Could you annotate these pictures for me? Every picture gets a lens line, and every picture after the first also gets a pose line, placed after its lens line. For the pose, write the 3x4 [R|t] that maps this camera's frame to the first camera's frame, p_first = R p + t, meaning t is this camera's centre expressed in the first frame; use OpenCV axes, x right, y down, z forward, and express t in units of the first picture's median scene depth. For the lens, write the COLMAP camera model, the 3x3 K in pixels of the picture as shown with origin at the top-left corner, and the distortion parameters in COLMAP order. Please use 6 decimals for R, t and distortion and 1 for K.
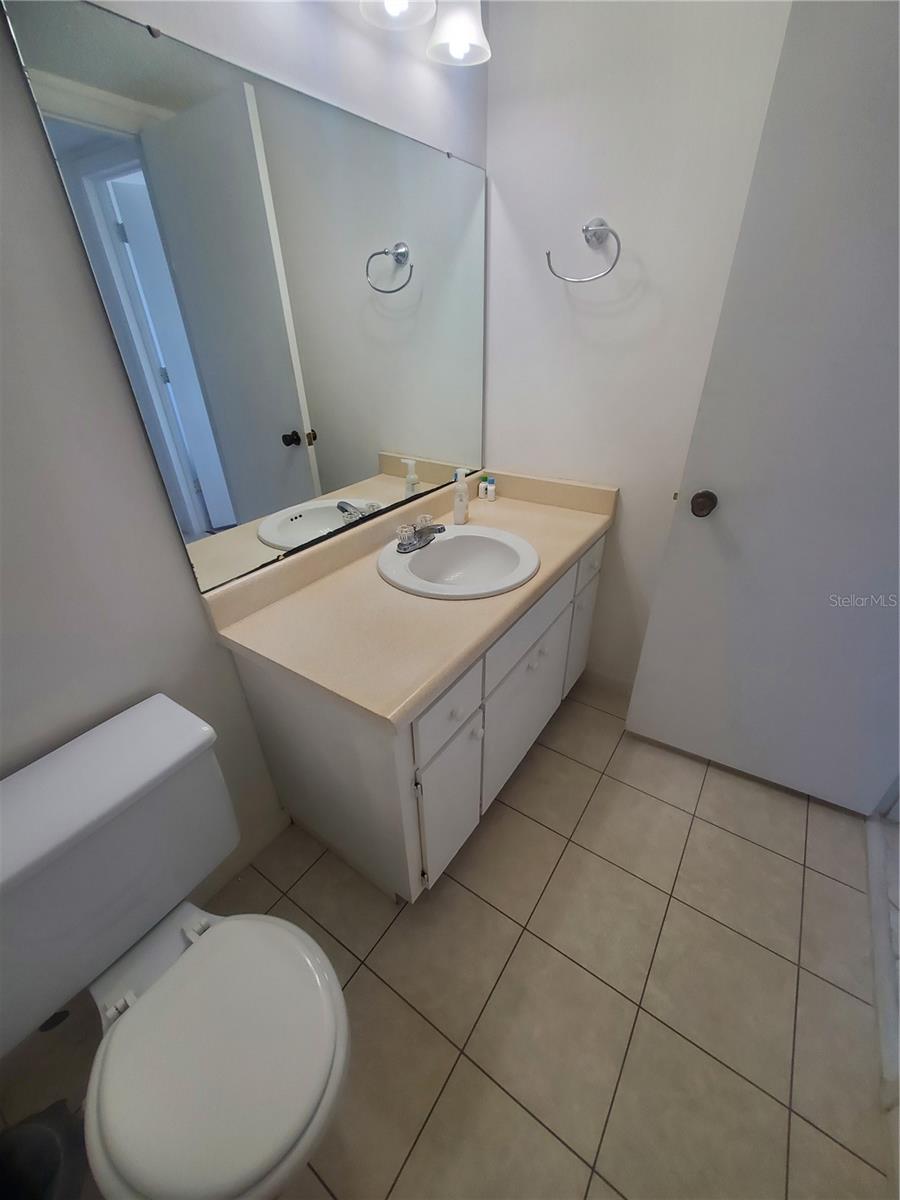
lens RADIAL K [[470.5, 0, 452.7], [0, 470.5, 604.5], [0, 0, 1]] dist [0.003071, -0.001748]
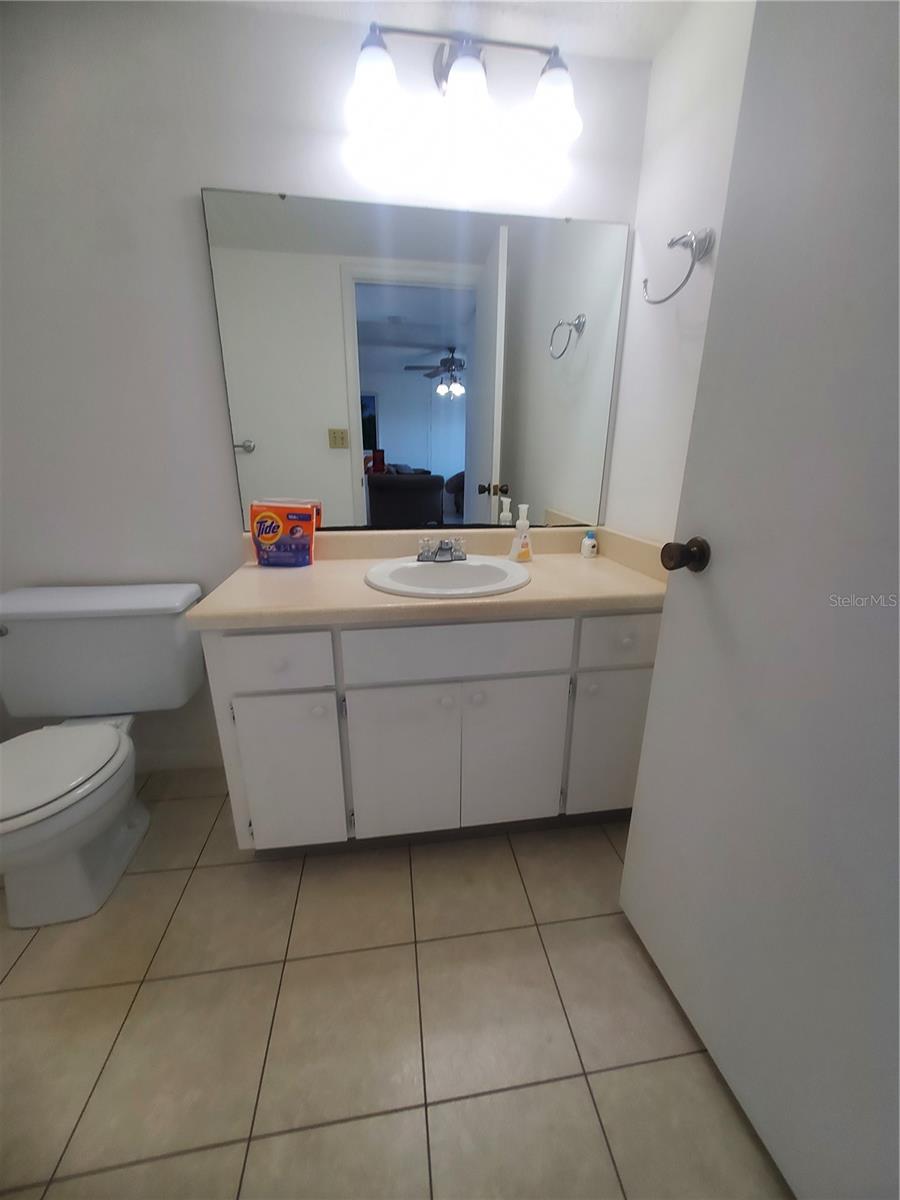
lens RADIAL K [[470.5, 0, 455.4], [0, 470.5, 603.4], [0, 0, 1]] dist [0.003071, -0.001748]
pose [[0.684707, 0.238301, -0.688759, 0.653741], [-0.385809, 0.920276, -0.065136, 0.012452], [0.618326, 0.310329, 0.722059, 0.294797]]
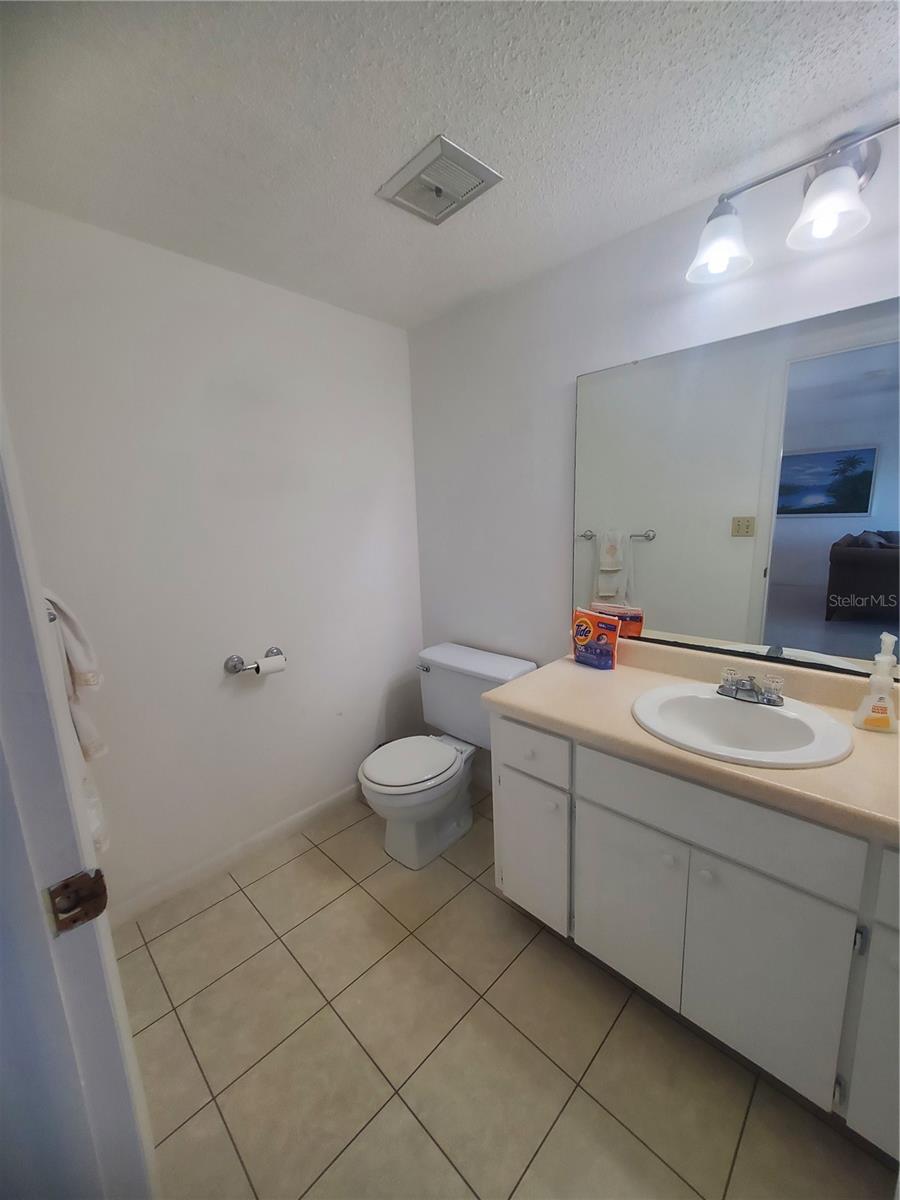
lens RADIAL K [[470.5, 0, 460.8], [0, 470.5, 603.3], [0, 0, 1]] dist [0.003071, -0.001748]
pose [[-0.160578, 0.200362, -0.966473, 0.805868], [-0.473438, 0.843549, 0.253539, -0.237371], [0.866067, 0.498277, -0.040596, 0.458401]]
